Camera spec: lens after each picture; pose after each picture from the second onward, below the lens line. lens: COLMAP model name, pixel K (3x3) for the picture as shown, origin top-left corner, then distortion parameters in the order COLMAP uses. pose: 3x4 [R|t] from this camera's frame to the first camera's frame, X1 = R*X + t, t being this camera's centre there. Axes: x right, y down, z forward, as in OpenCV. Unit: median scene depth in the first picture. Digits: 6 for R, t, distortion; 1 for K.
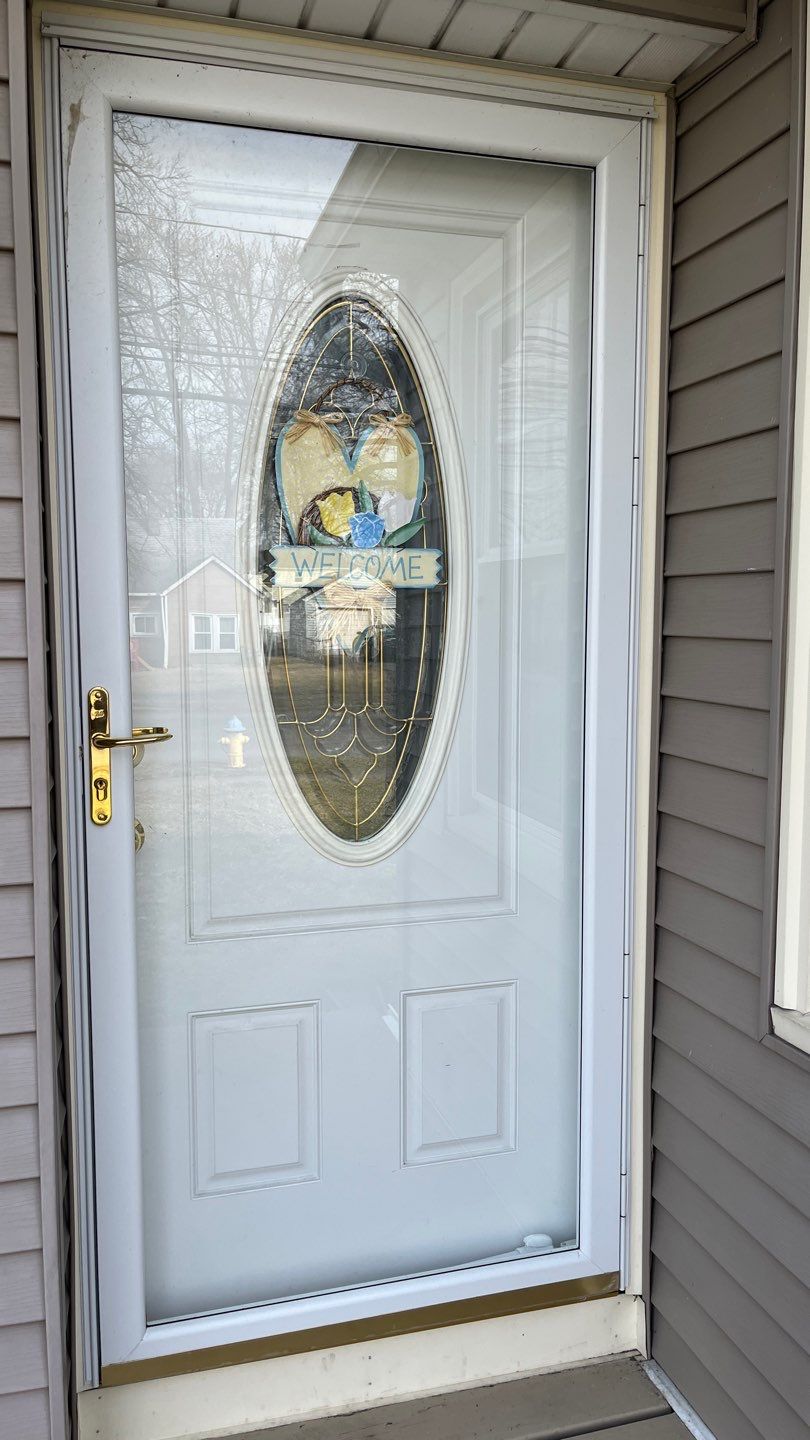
lens RADIAL K [[1083.7, 0, 403.7], [0, 1083.7, 723.5], [0, 0, 1]] dist [0.059505, -0.083725]
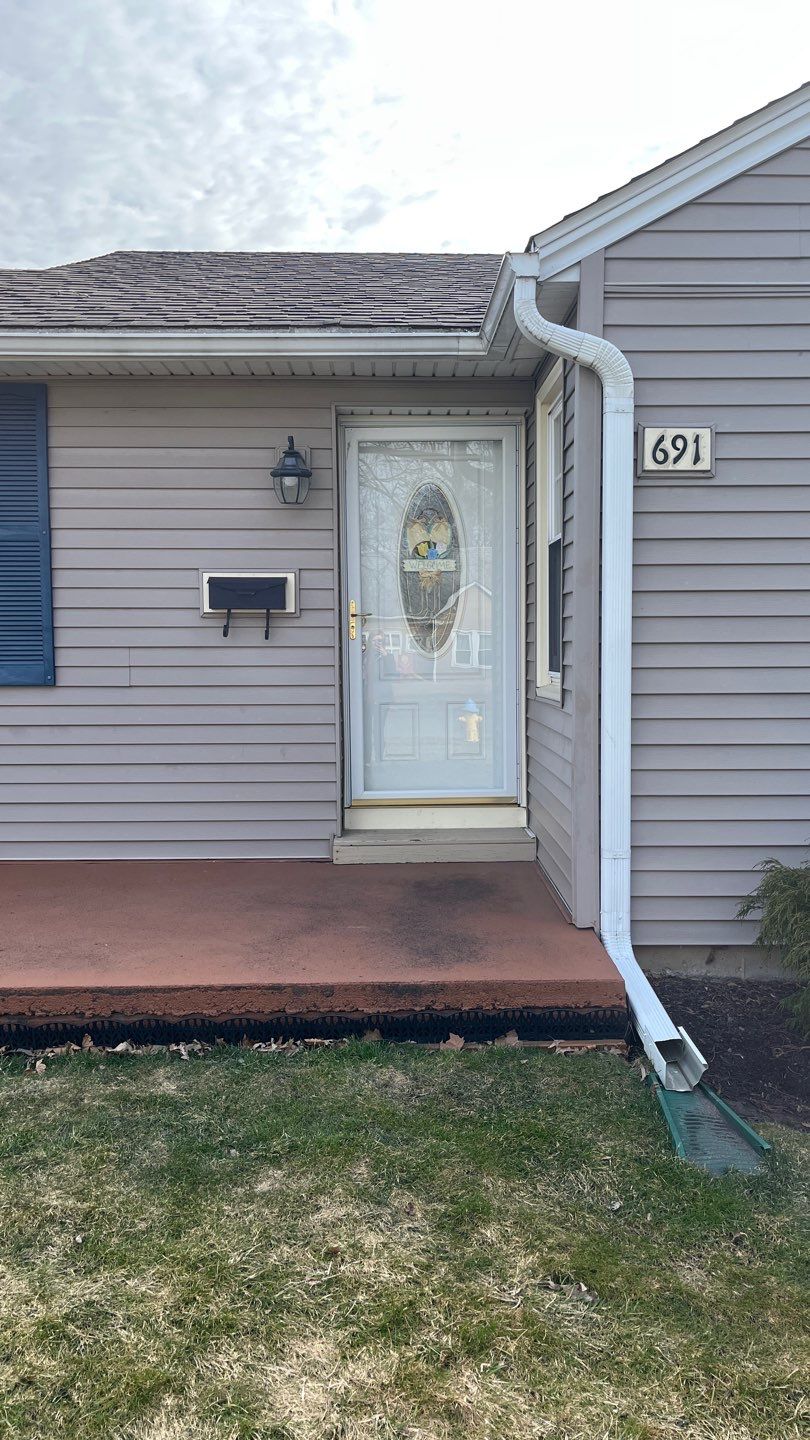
lens RADIAL K [[1083.7, 0, 396.6], [0, 1083.7, 717.6], [0, 0, 1]] dist [0.059505, -0.083725]
pose [[0.967428, 0.008353, -0.253009, 0.680993], [-0.015748, 0.999506, -0.027214, 0.399300], [0.252656, 0.030312, 0.967081, -2.133096]]
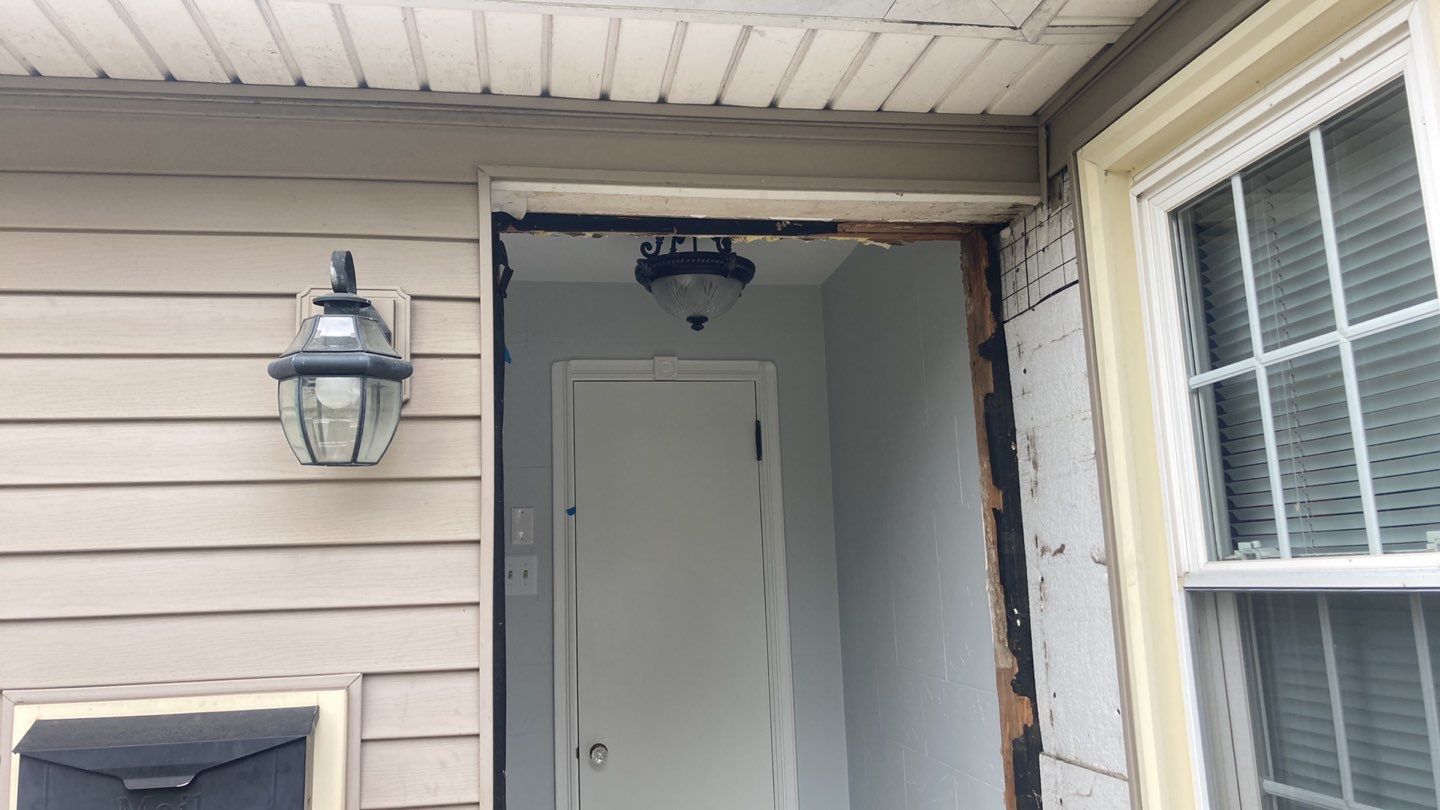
lens RADIAL K [[1141.3, 0, 714.8], [0, 1141.3, 398.5], [0, 0, 1]] dist [0.022561, -0.013452]
pose [[0.992391, -0.056178, -0.109563, 0.058809], [0.025673, 0.964698, -0.262104, -0.061736], [0.120420, 0.257297, 0.958800, -0.223826]]
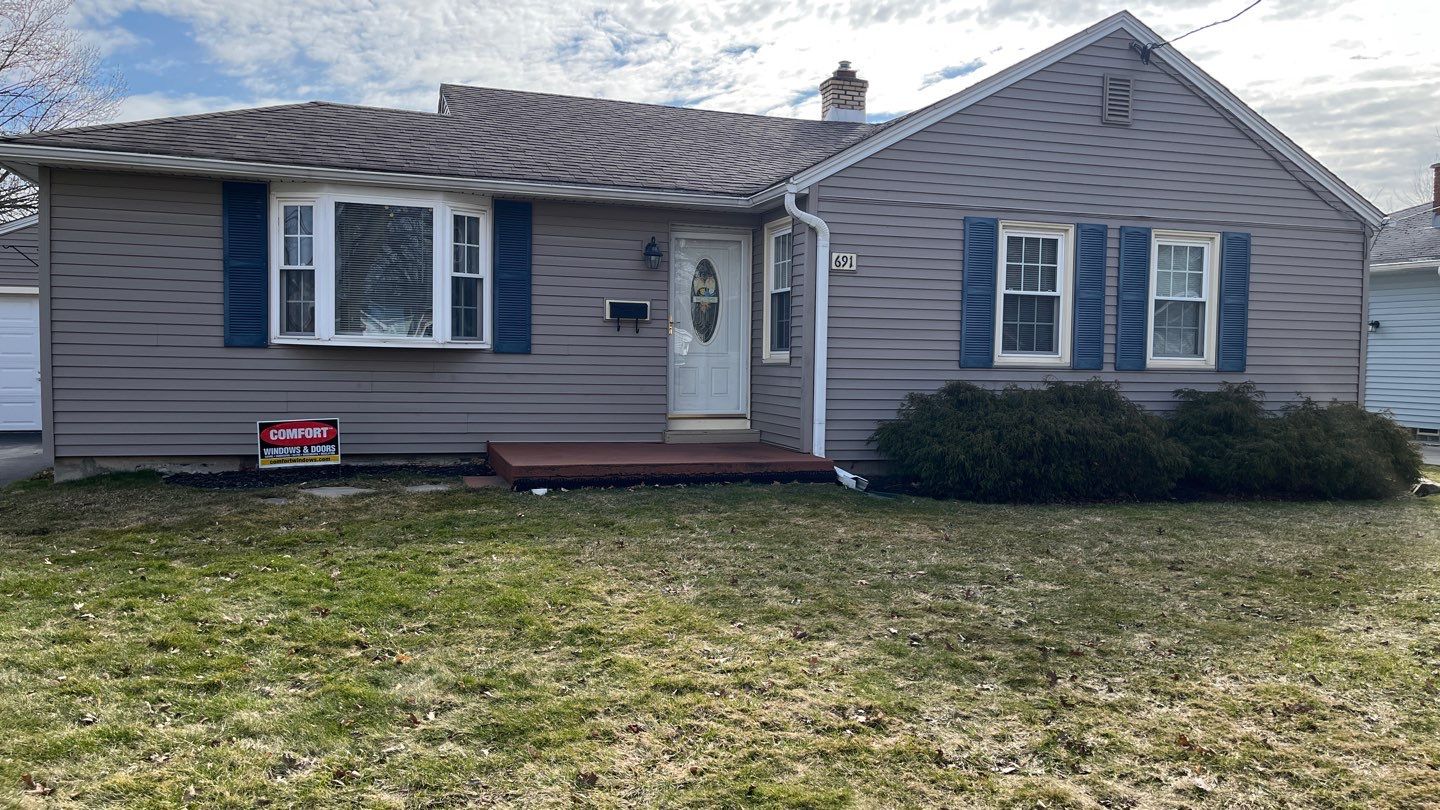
lens RADIAL K [[1083.7, 0, 725.2], [0, 1083.7, 417.9], [0, 0, 1]] dist [0.059505, -0.083725]
pose [[0.998550, 0.009805, 0.052937, -0.262022], [-0.007252, 0.998811, -0.048199, 0.881999], [-0.053347, 0.047745, 0.997434, -5.487441]]
